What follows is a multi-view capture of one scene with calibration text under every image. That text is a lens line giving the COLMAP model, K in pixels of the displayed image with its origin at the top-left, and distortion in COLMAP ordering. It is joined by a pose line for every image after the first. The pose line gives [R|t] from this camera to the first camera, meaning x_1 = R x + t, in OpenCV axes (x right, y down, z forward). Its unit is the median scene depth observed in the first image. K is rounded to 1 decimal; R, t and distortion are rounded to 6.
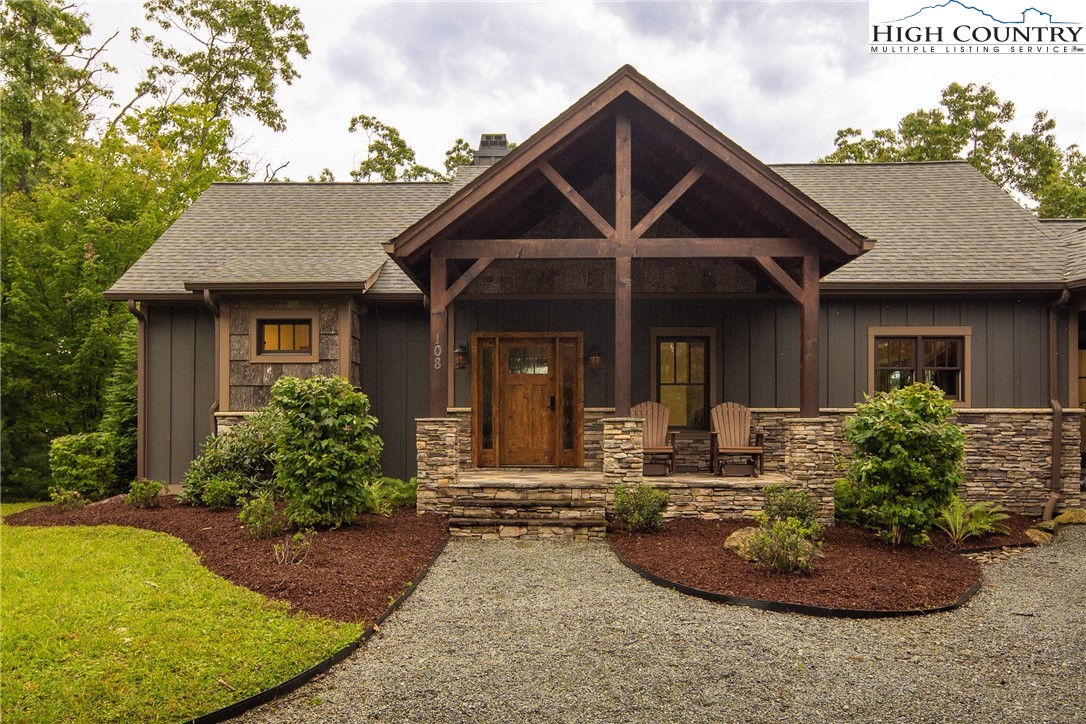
lens RADIAL K [[790.0, 0, 543.2], [0, 790.0, 363.3], [0, 0, 1]] dist [0.006030, 0.001246]
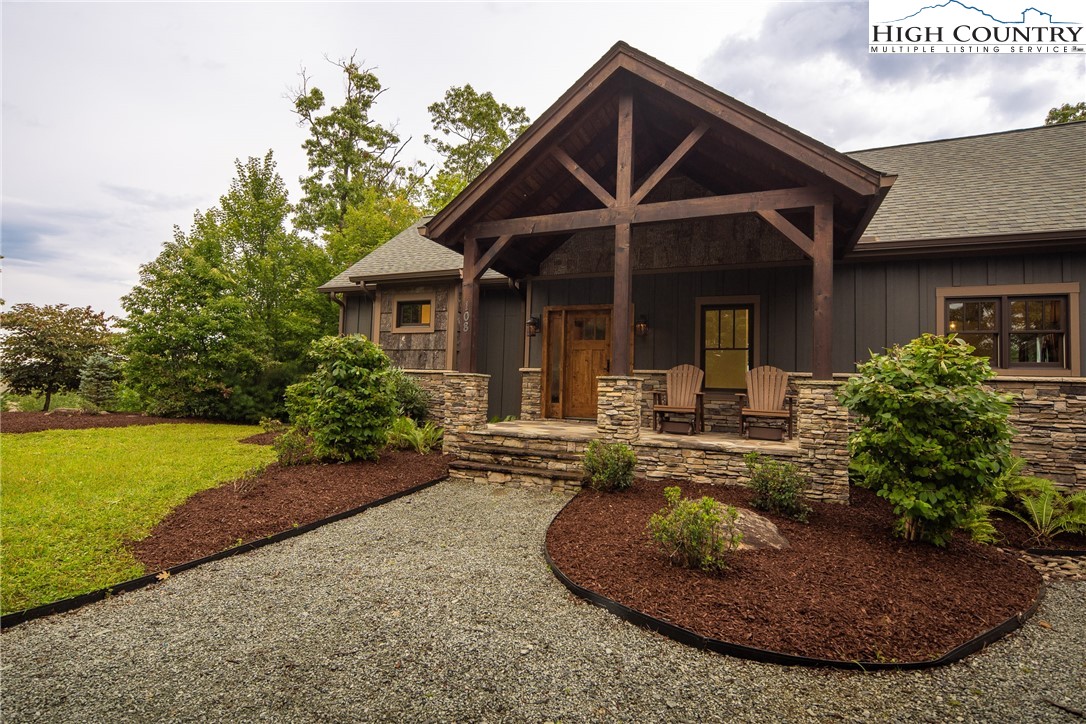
lens RADIAL K [[526.4, 0, 529.0], [0, 526.4, 330.9], [0, 0, 1]] dist [0.005160, -0.003845]
pose [[0.928701, -0.011250, -0.370658, 0.250306], [-0.000121, 0.999530, -0.030639, 0.030858], [0.370828, 0.028500, 0.928264, 0.312332]]
